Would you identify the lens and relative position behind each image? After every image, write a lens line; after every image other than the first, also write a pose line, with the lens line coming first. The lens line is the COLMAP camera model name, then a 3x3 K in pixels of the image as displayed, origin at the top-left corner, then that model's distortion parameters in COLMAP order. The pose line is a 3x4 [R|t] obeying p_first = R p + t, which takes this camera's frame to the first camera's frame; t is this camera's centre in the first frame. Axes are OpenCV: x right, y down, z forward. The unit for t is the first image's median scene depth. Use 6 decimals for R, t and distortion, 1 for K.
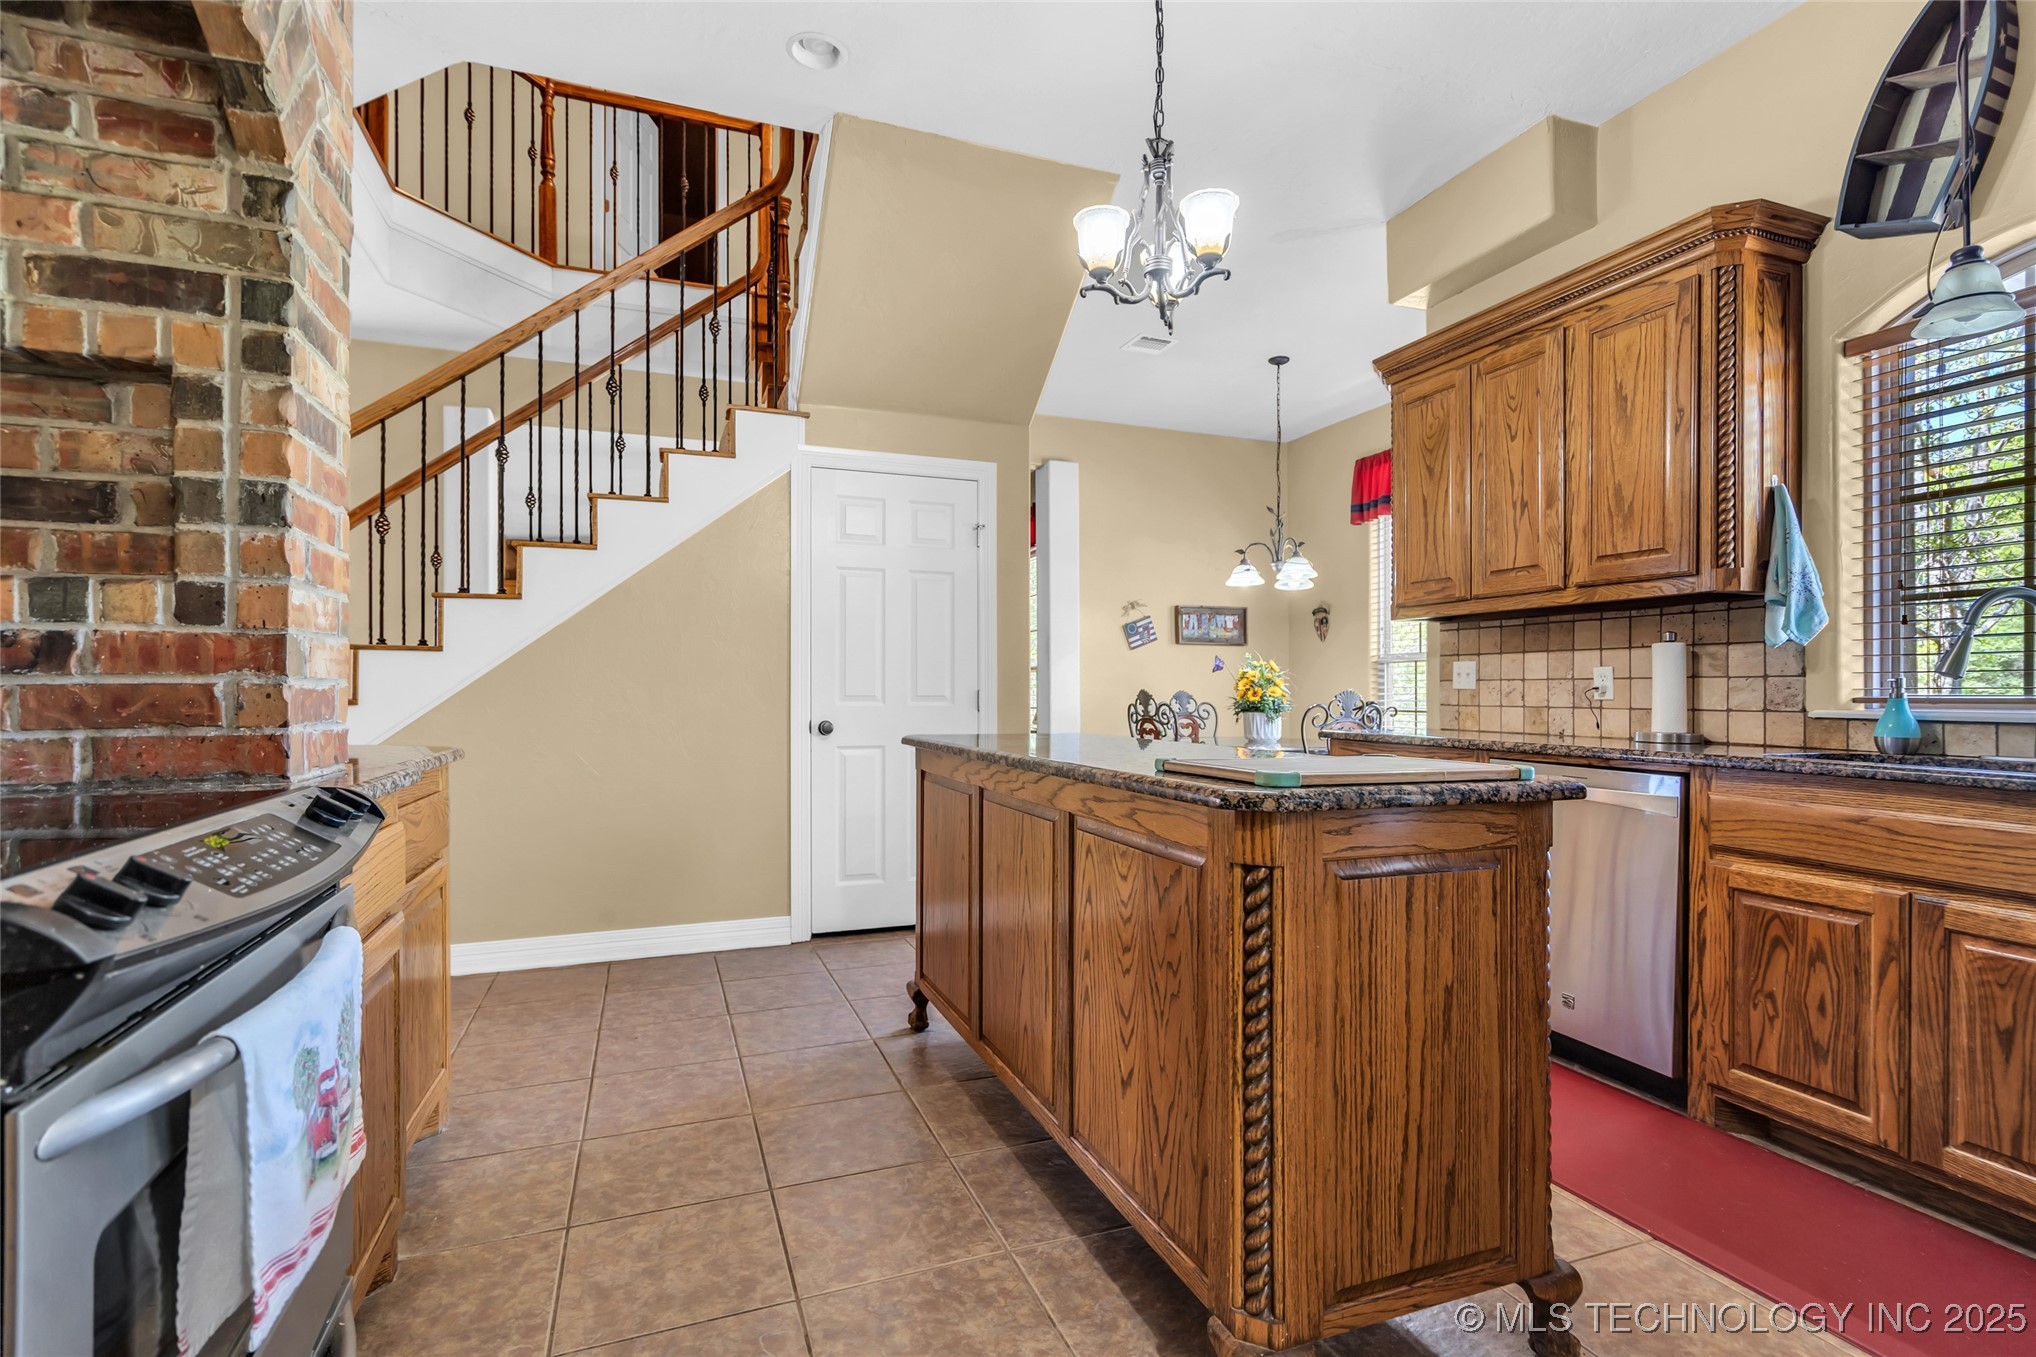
lens RADIAL K [[961.5, 0, 1018.1], [0, 961.5, 685.5], [0, 0, 1]] dist [0.003687, 0.000044]
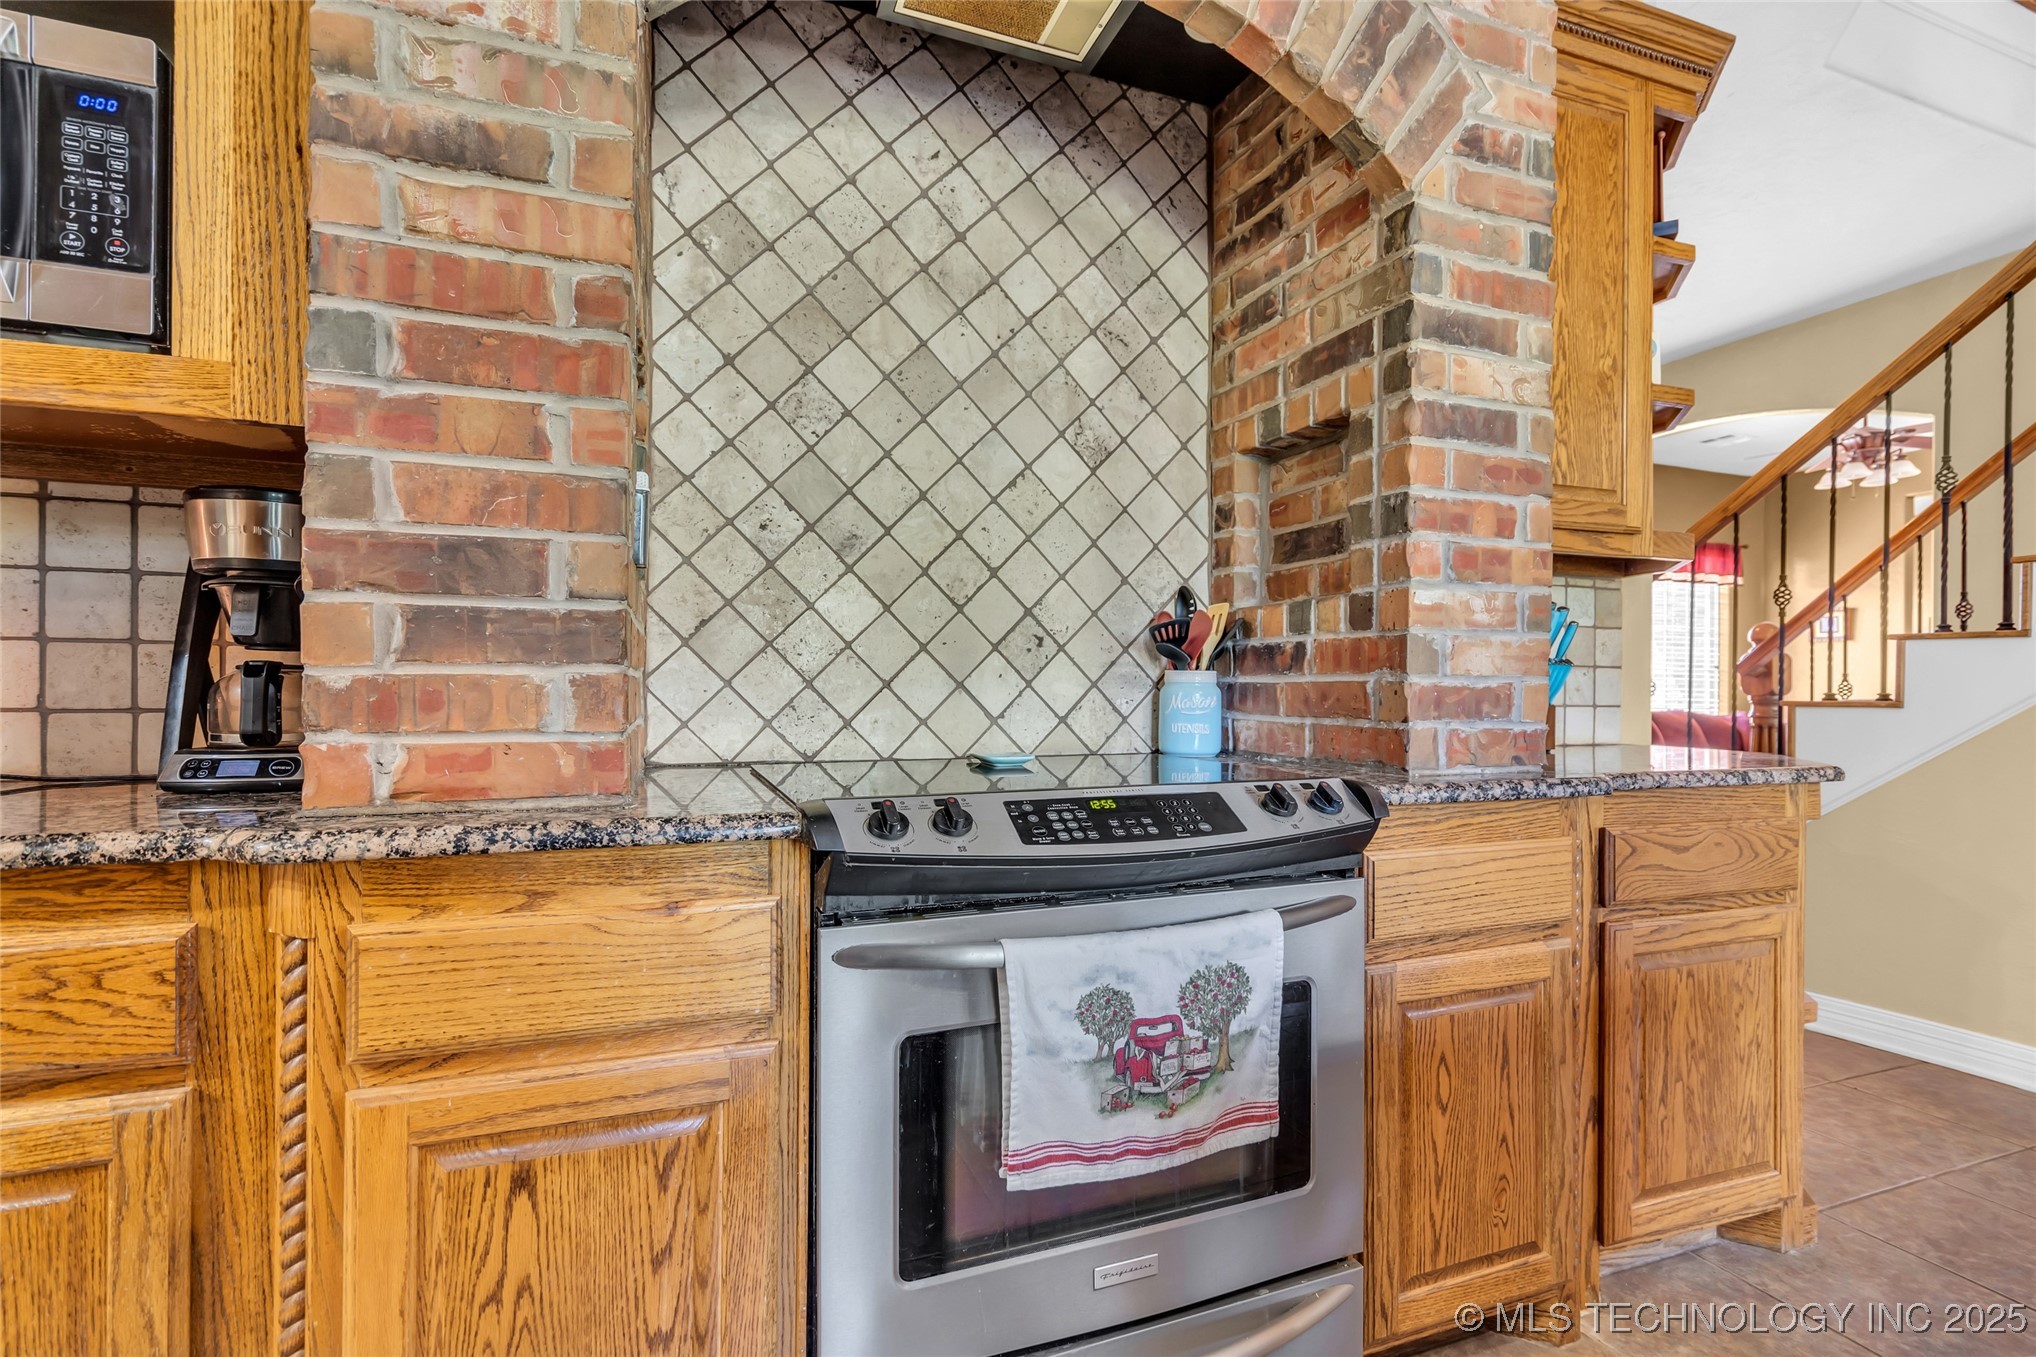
lens RADIAL K [[961.5, 0, 1027.0], [0, 961.5, 681.9], [0, 0, 1]] dist [0.003687, 0.000044]
pose [[-0.004711, -0.003711, -0.999982, 0.145529], [-0.001300, 0.999992, -0.003705, 0.001745], [0.999988, 0.001283, -0.004716, 0.292891]]
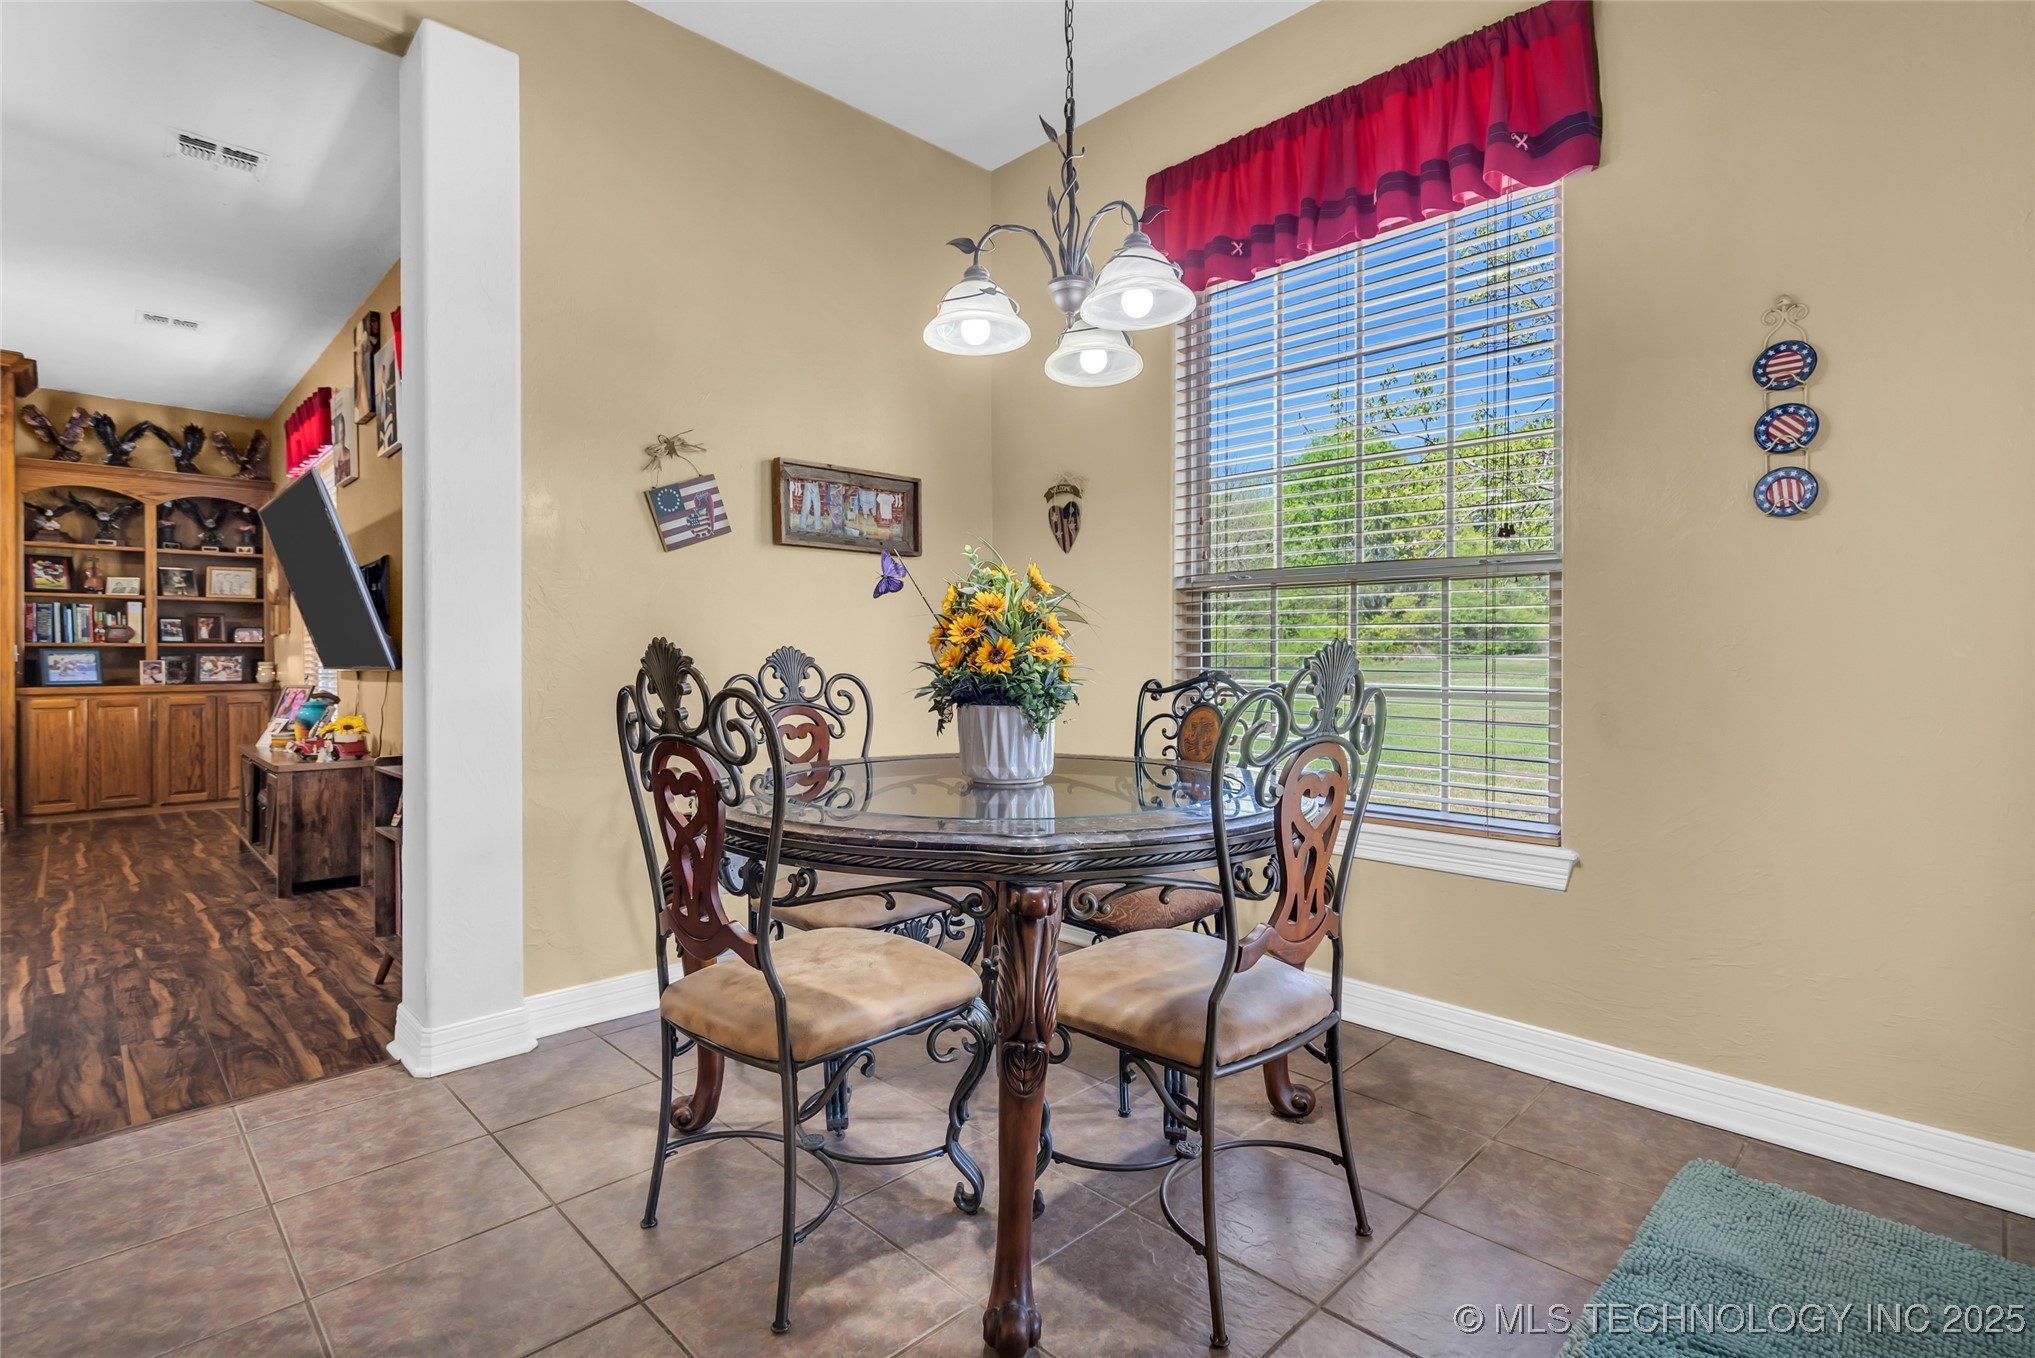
lens RADIAL K [[961.1, 0, 992.0], [0, 961.1, 656.9], [0, 0, 1]] dist [0.003687, 0.000044]
pose [[0.925105, -0.000841, 0.379712, 0.202492], [-0.003153, 0.999946, 0.009896, 0.011422], [-0.379699, -0.010352, 0.925052, 1.256396]]
